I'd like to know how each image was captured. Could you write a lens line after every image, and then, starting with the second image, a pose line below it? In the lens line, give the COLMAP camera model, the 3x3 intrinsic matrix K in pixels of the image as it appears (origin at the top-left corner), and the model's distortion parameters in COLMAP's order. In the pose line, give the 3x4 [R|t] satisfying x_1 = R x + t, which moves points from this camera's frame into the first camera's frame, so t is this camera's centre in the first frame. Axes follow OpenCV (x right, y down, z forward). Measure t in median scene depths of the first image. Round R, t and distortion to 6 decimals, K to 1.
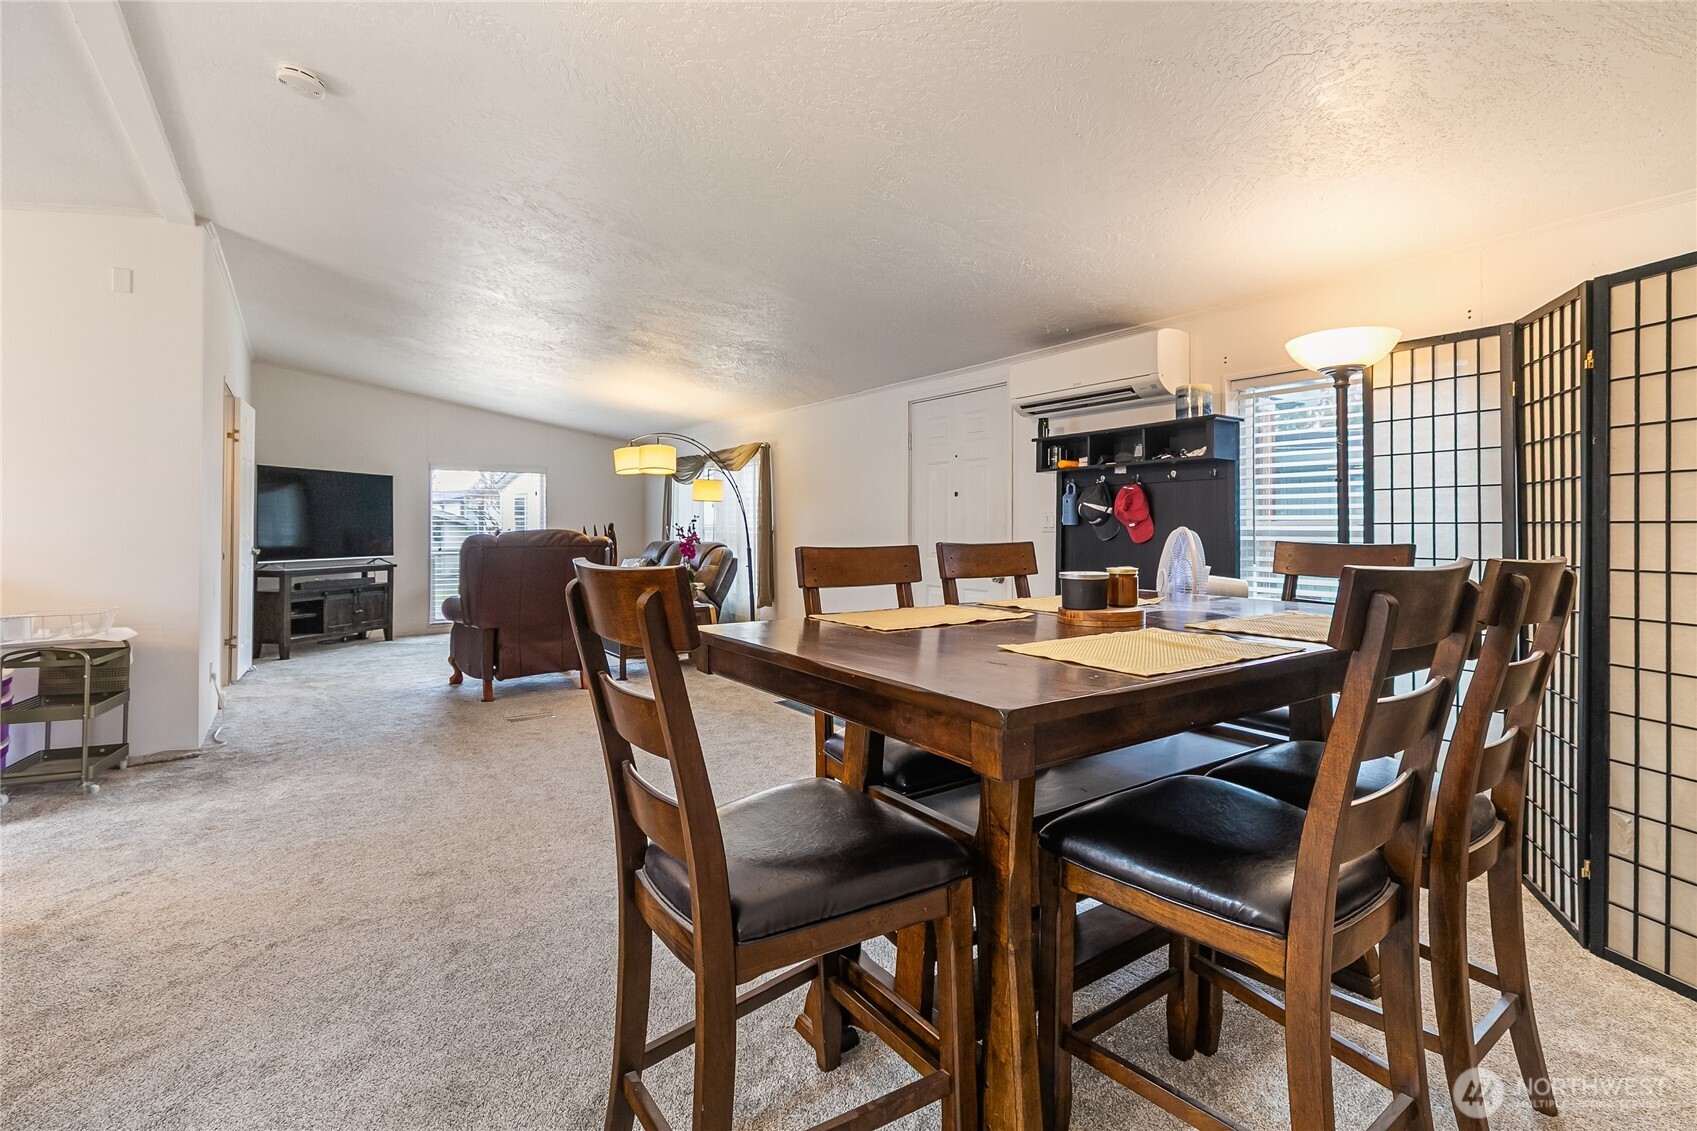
lens RADIAL K [[768.6, 0, 849.6], [0, 768.6, 569.0], [0, 0, 1]] dist [-0.000482, -0.000197]
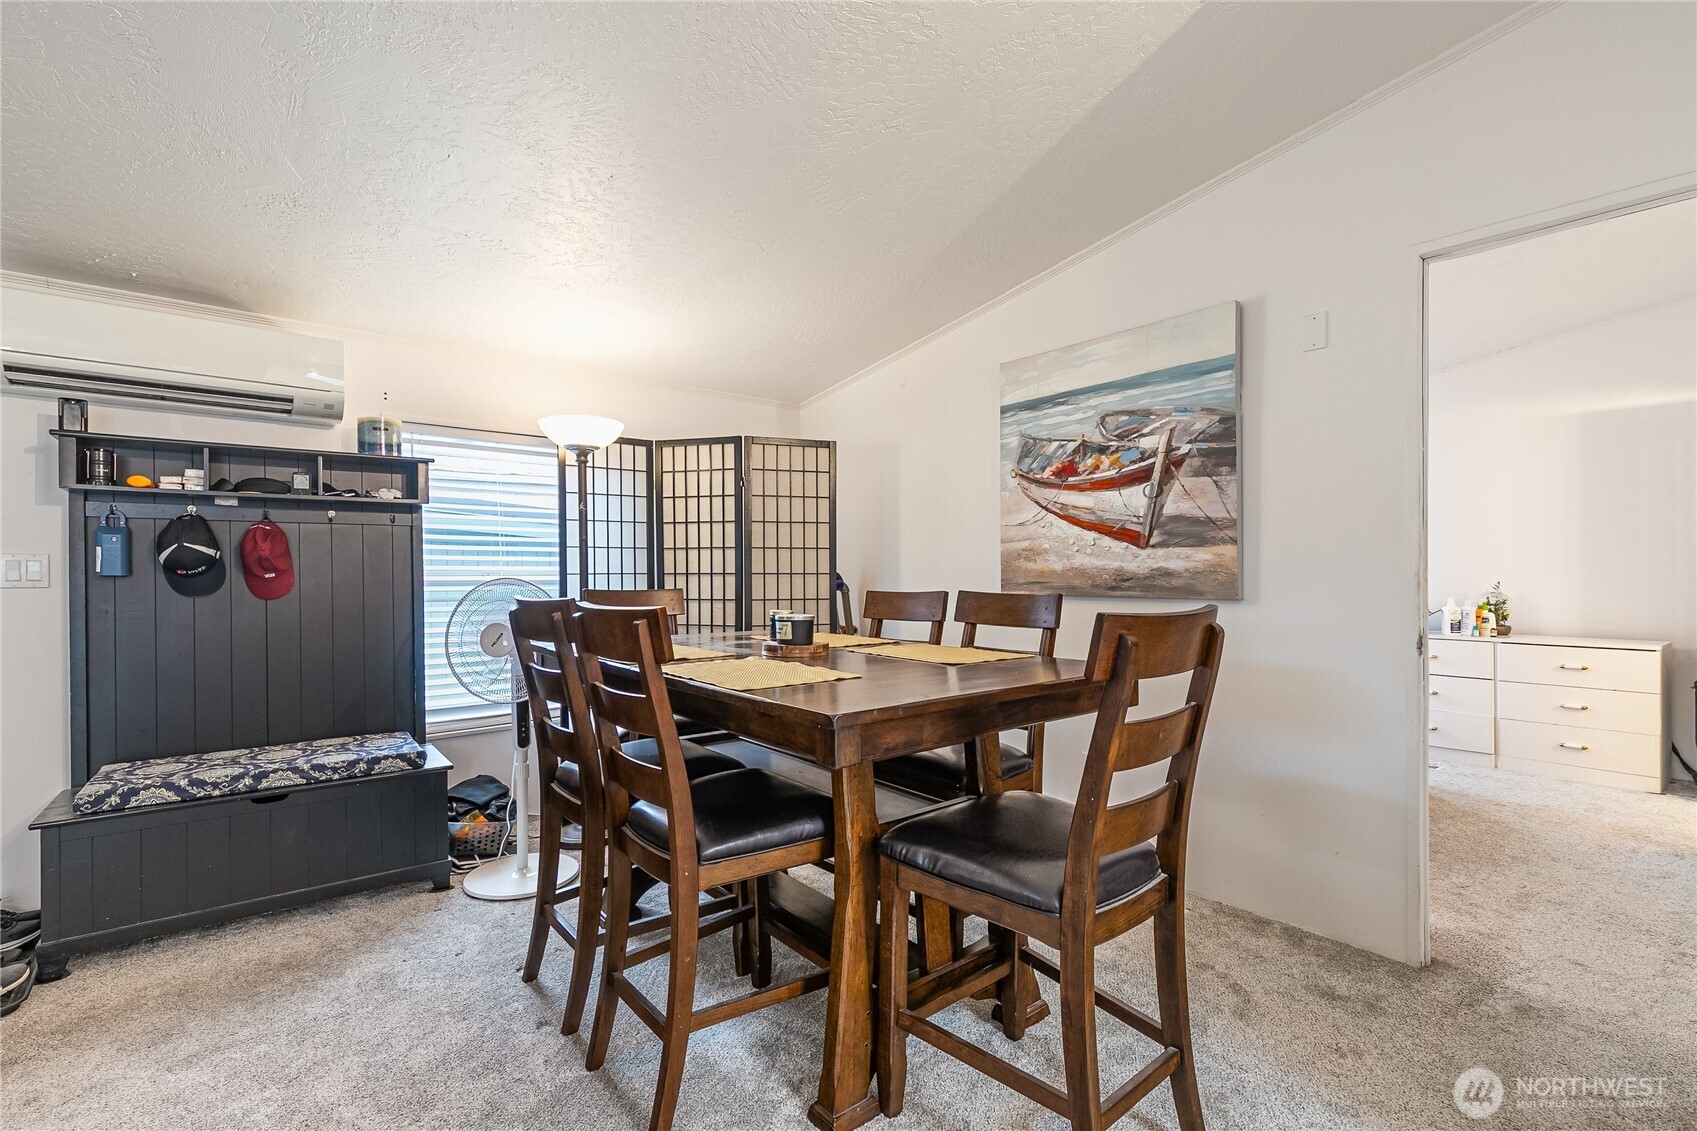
lens RADIAL K [[768.6, 0, 849.6], [0, 768.6, 569.0], [0, 0, 1]] dist [-0.000482, -0.000197]
pose [[-0.085858, 0.007320, 0.996281, -0.617896], [0.057032, 0.998369, -0.002421, -0.040169], [-0.994674, 0.056612, -0.086135, 0.692502]]
